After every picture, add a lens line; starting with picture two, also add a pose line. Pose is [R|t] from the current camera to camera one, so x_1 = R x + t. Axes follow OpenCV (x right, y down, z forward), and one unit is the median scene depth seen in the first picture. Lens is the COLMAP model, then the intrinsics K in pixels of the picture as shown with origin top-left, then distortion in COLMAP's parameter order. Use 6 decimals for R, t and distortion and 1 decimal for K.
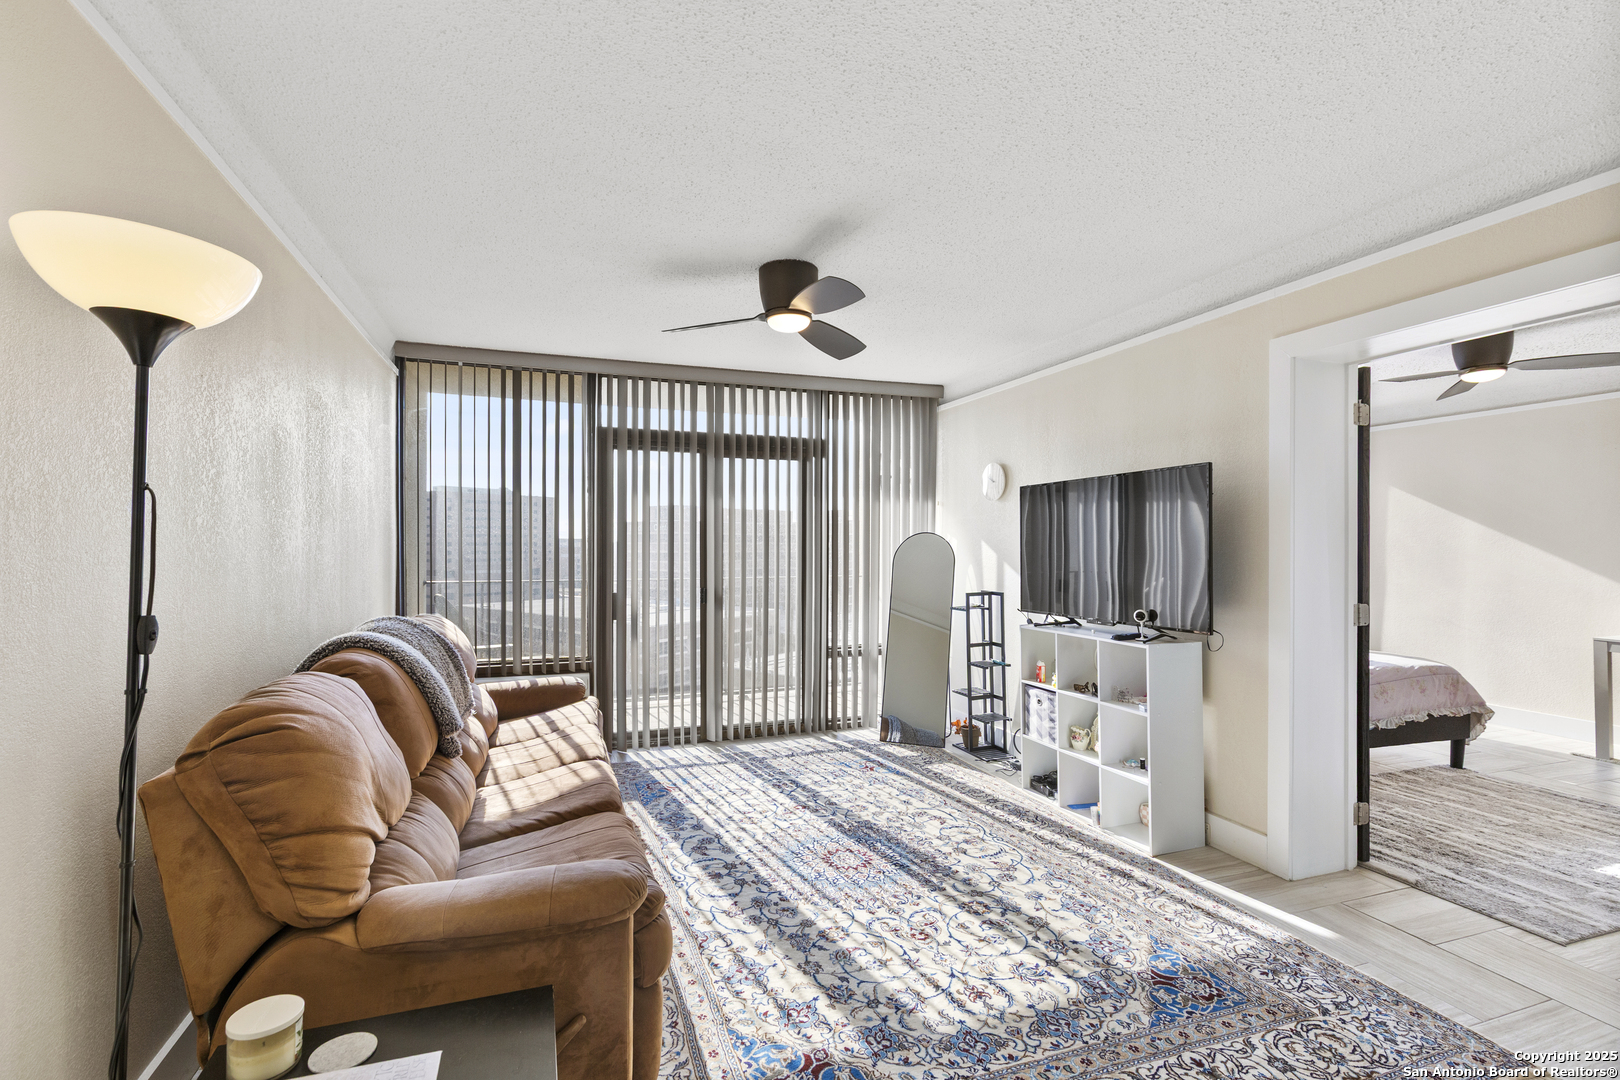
lens RADIAL K [[727.5, 0, 810.0], [0, 727.5, 540.0], [0, 0, 1]] dist [0.000019, -0.000091]
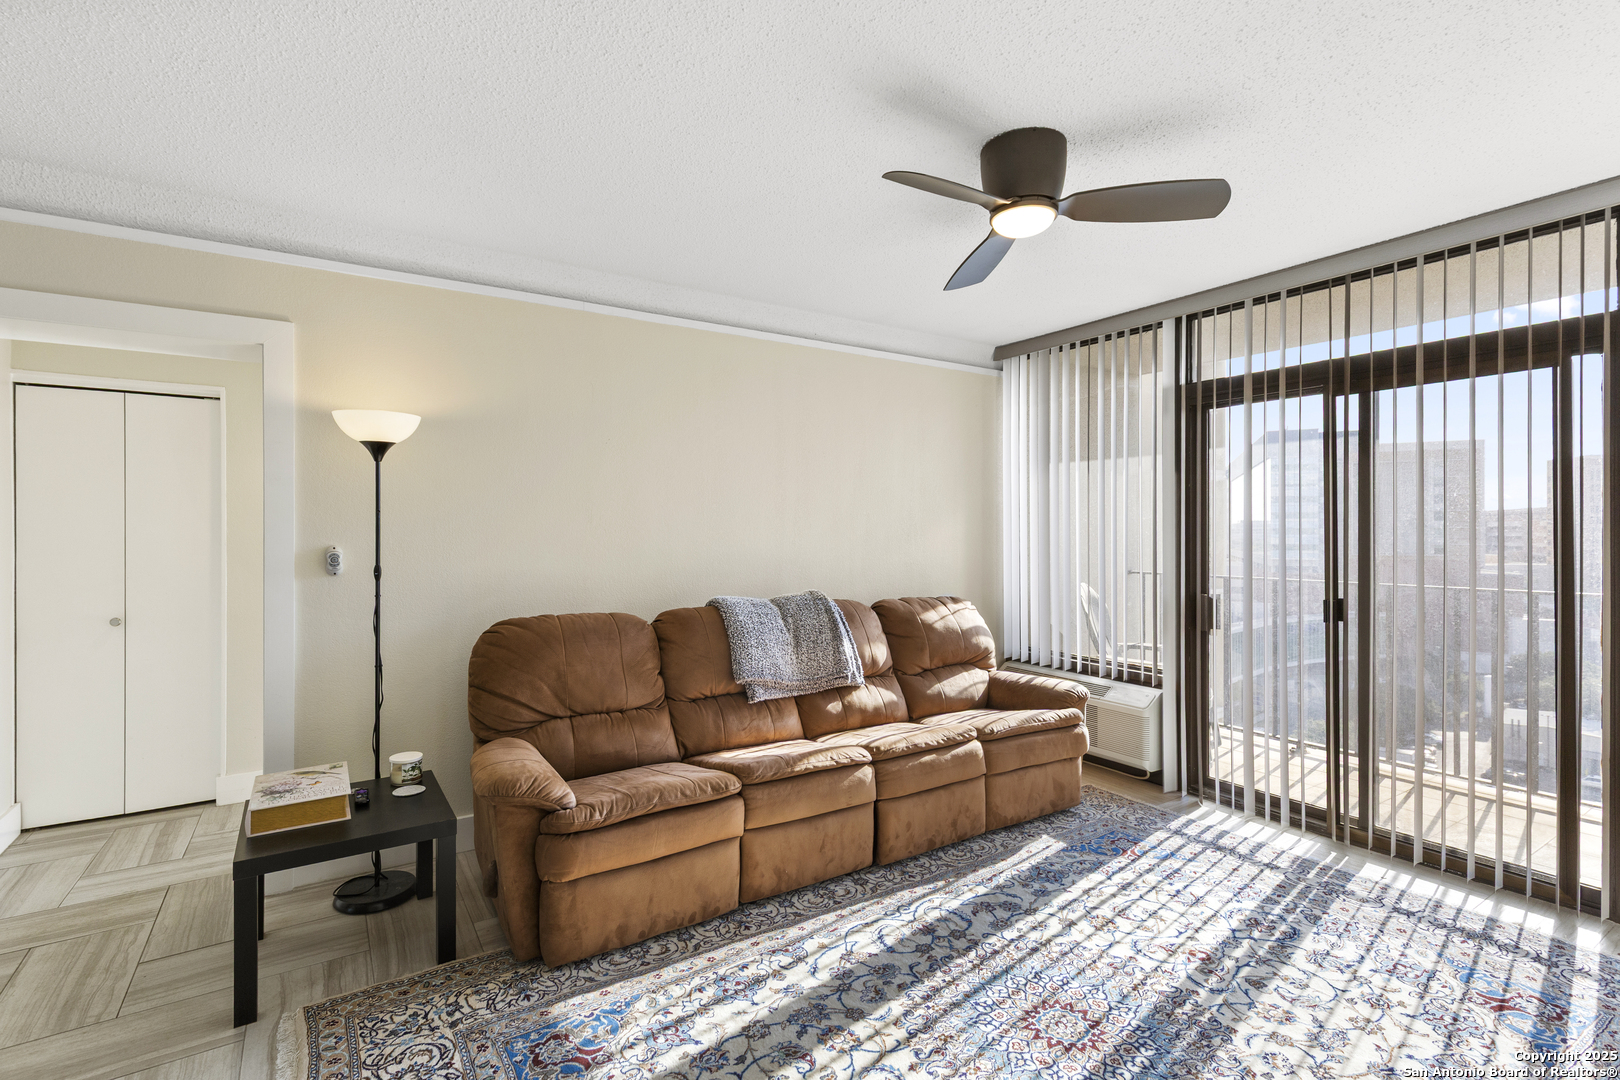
lens RADIAL K [[760.1, 0, 810.0], [0, 760.1, 540.0], [0, 0, 1]] dist [0.003285, 0.000712]
pose [[0.234993, 0.009264, -0.971953, 0.539219], [0.006144, 0.999920, 0.011016, 0.002450], [0.971978, -0.008560, 0.234918, 0.525940]]
